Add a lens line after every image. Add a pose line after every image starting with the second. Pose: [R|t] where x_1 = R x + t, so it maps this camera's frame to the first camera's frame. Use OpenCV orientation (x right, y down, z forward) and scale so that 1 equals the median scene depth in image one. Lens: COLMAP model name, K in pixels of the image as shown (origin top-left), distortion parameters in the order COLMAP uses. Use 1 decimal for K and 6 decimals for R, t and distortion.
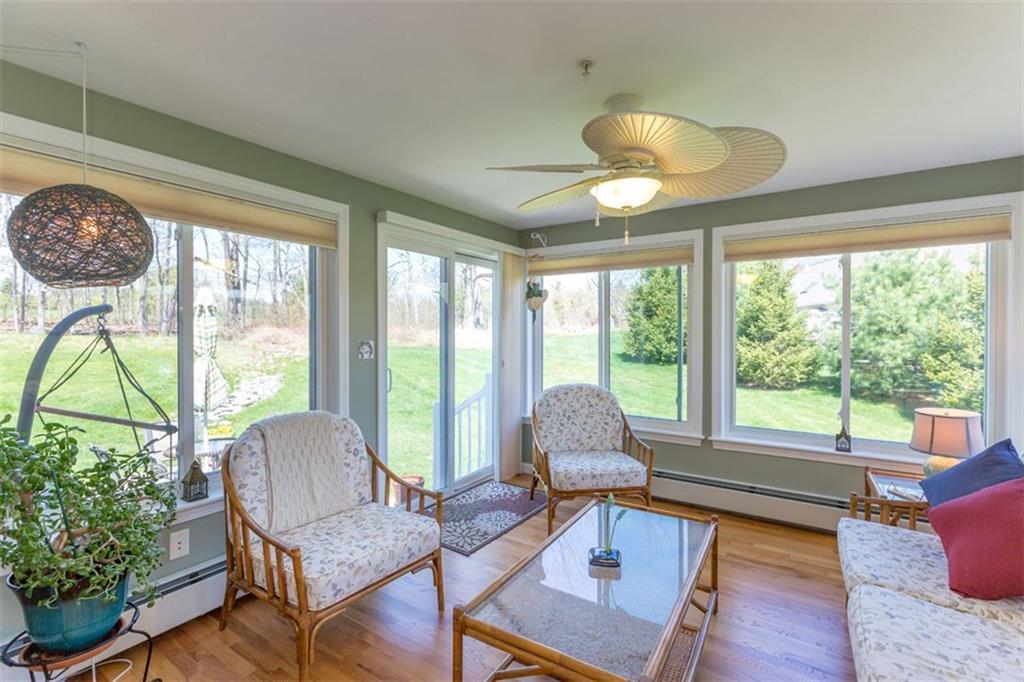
lens RADIAL K [[468.9, 0, 512.0], [0, 468.9, 341.0], [0, 0, 1]] dist [-0.001763, -0.000267]
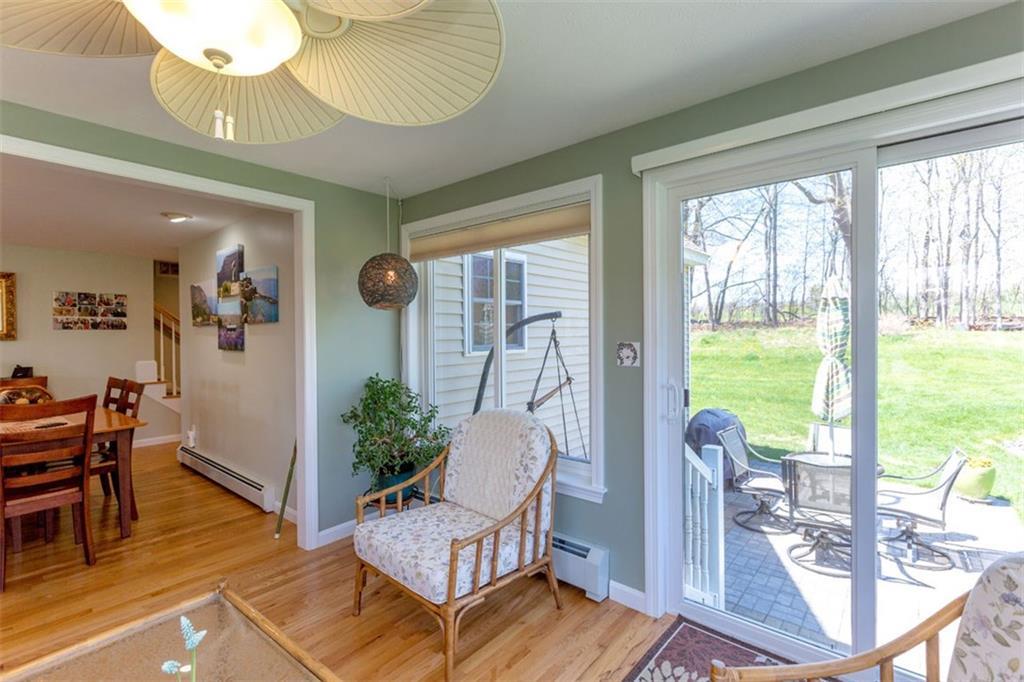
lens RADIAL K [[468.9, 0, 512.0], [0, 468.9, 341.0], [0, 0, 1]] dist [-0.001763, -0.000267]
pose [[-0.109618, 0.030200, -0.993515, 0.334896], [-0.017524, 0.999324, 0.032310, -0.017402], [0.993819, 0.020953, -0.109015, 0.656222]]
